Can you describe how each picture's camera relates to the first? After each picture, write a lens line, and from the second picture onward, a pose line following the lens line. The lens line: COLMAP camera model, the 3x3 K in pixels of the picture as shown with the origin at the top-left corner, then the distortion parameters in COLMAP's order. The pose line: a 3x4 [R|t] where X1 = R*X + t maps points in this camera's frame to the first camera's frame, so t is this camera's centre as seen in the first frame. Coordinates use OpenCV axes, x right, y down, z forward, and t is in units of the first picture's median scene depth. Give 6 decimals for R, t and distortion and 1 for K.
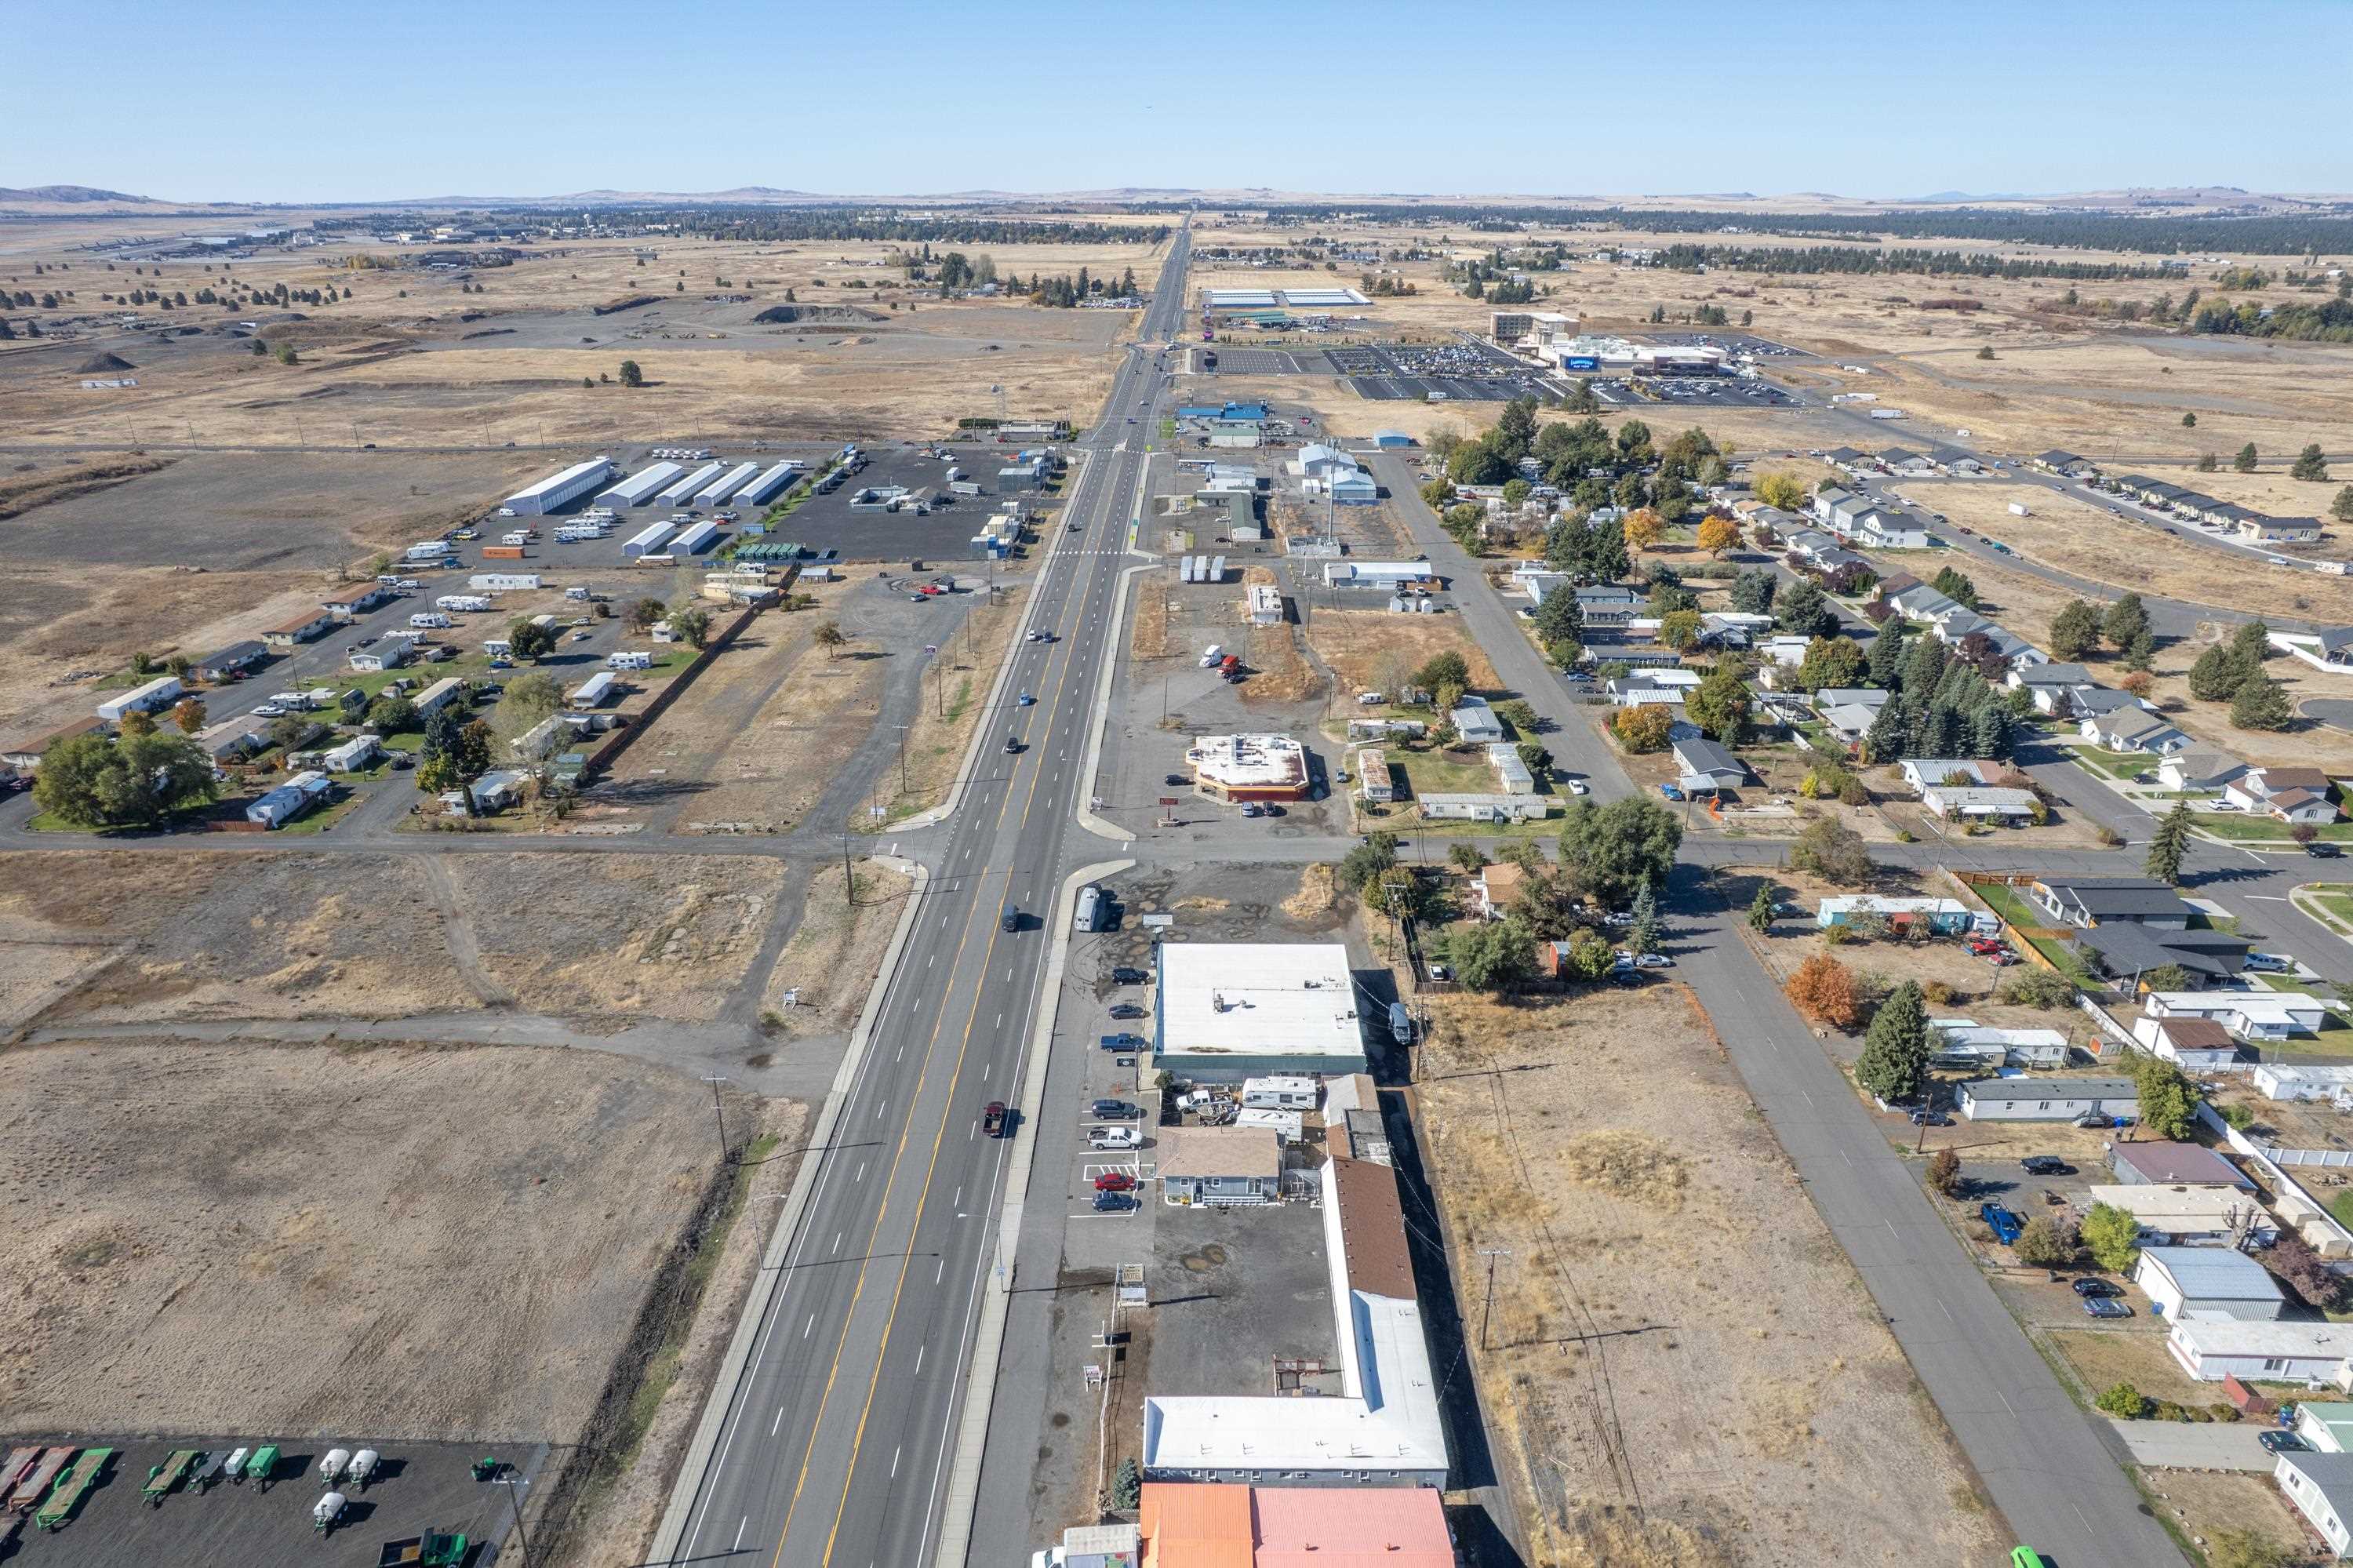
lens RADIAL K [[1509.1, 0, 1176.5], [0, 1509.1, 784.0], [0, 0, 1]] dist [-0.079949, 0.075147]
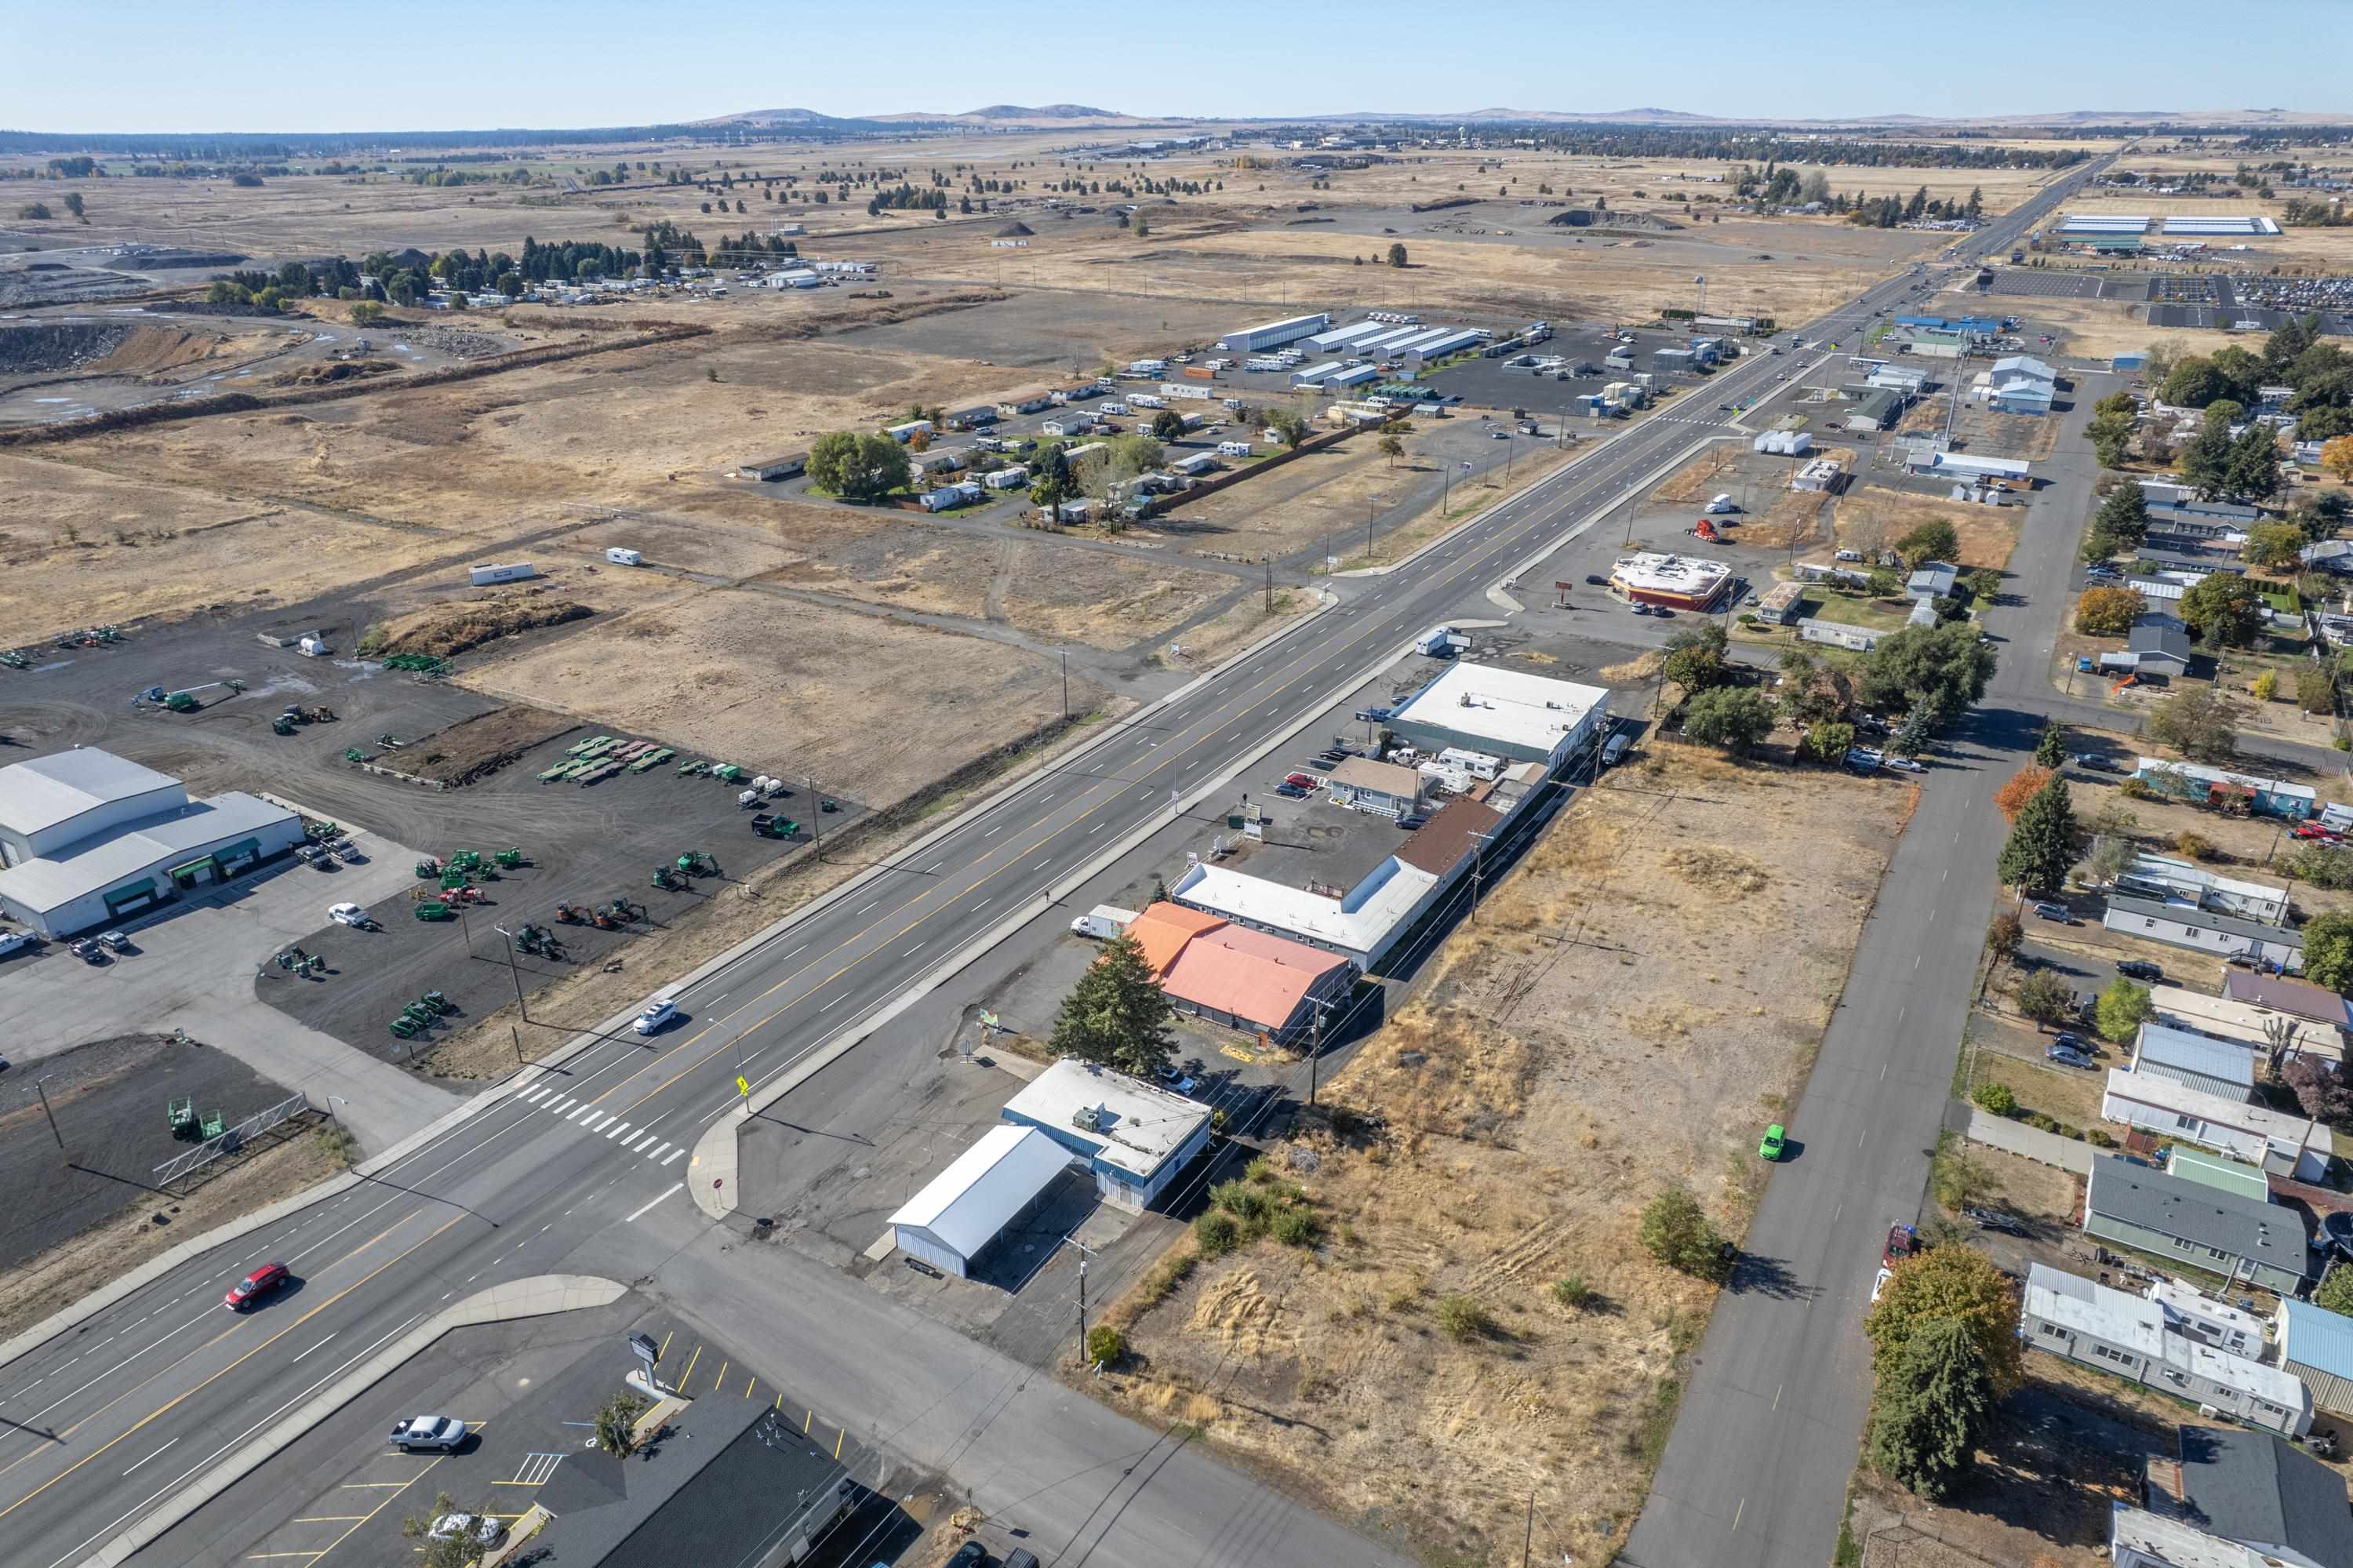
lens RADIAL K [[1509.1, 0, 1176.5], [0, 1509.1, 784.0], [0, 0, 1]] dist [-0.079949, 0.075147]
pose [[0.856096, 0.209670, -0.472376, 0.233690], [-0.188061, 0.977730, 0.093151, 0.080860], [0.481387, 0.009089, 0.876461, -0.094061]]
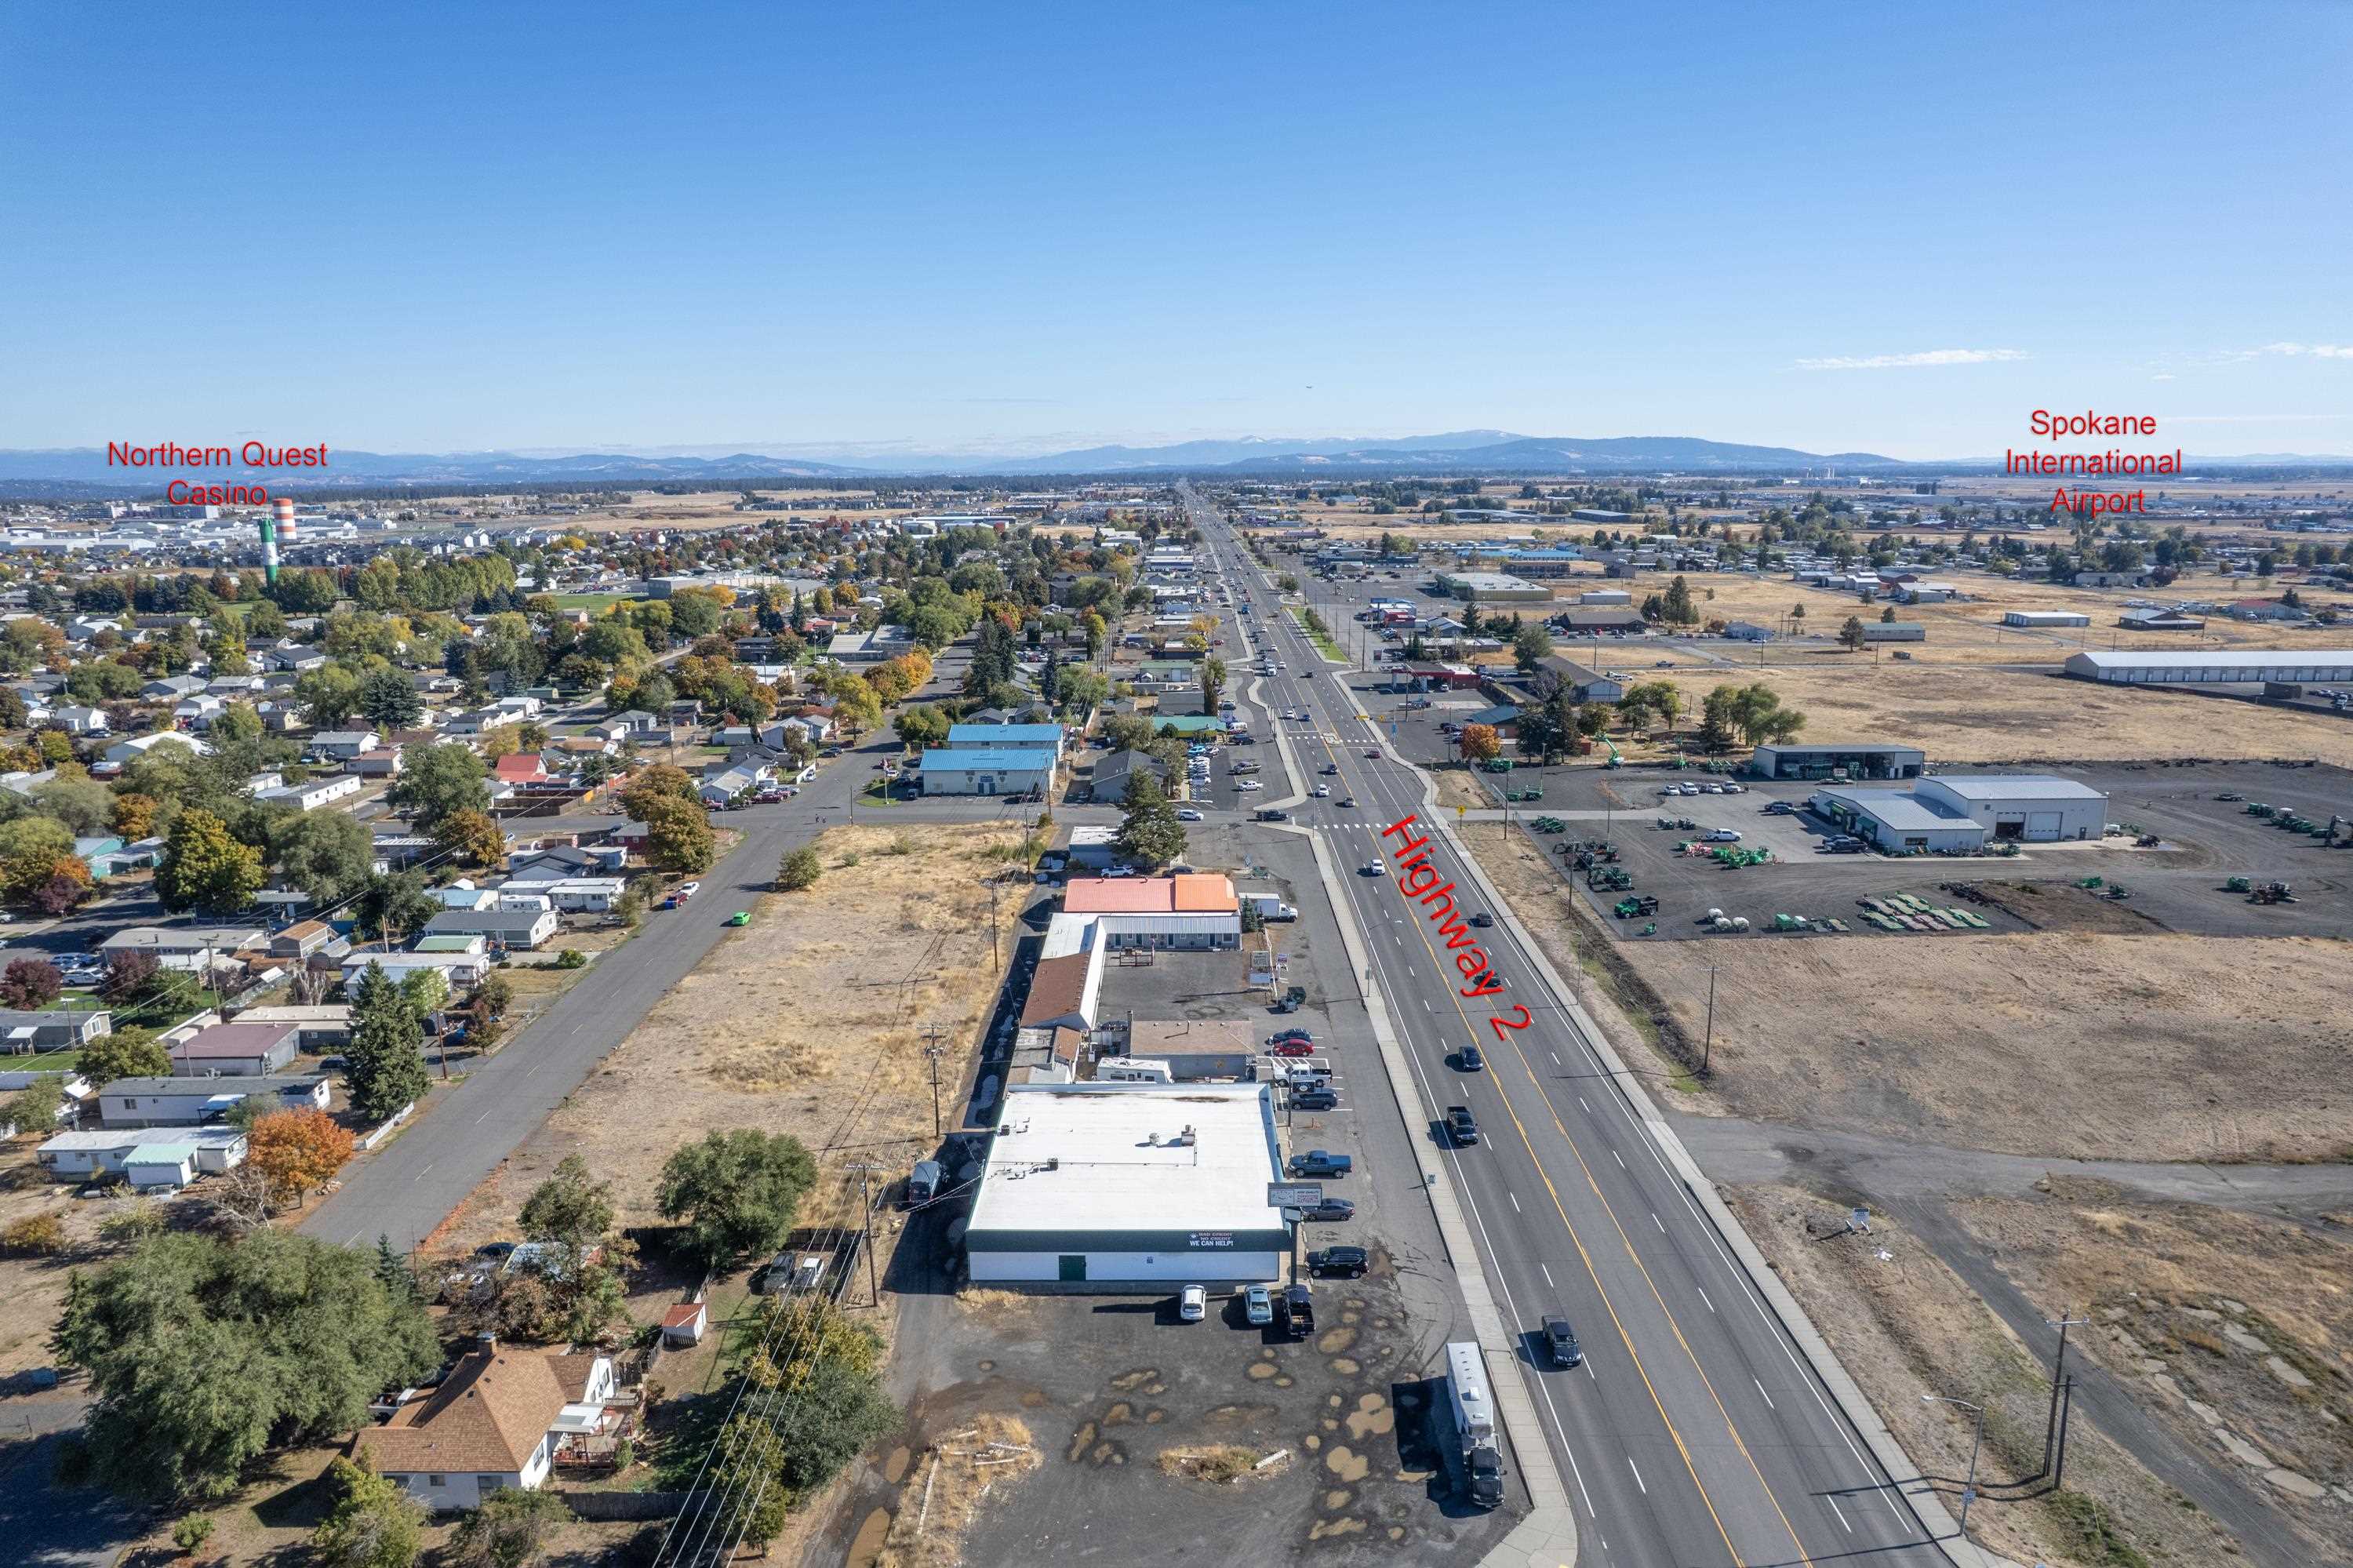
lens RADIAL K [[1509.1, 0, 1176.5], [0, 1509.1, 784.0], [0, 0, 1]] dist [-0.079949, 0.075147]
pose [[-0.999887, 0.012476, -0.008396, 0.021348], [0.005667, 0.829767, 0.558081, -0.216299], [0.013929, 0.557970, -0.829744, 0.842640]]
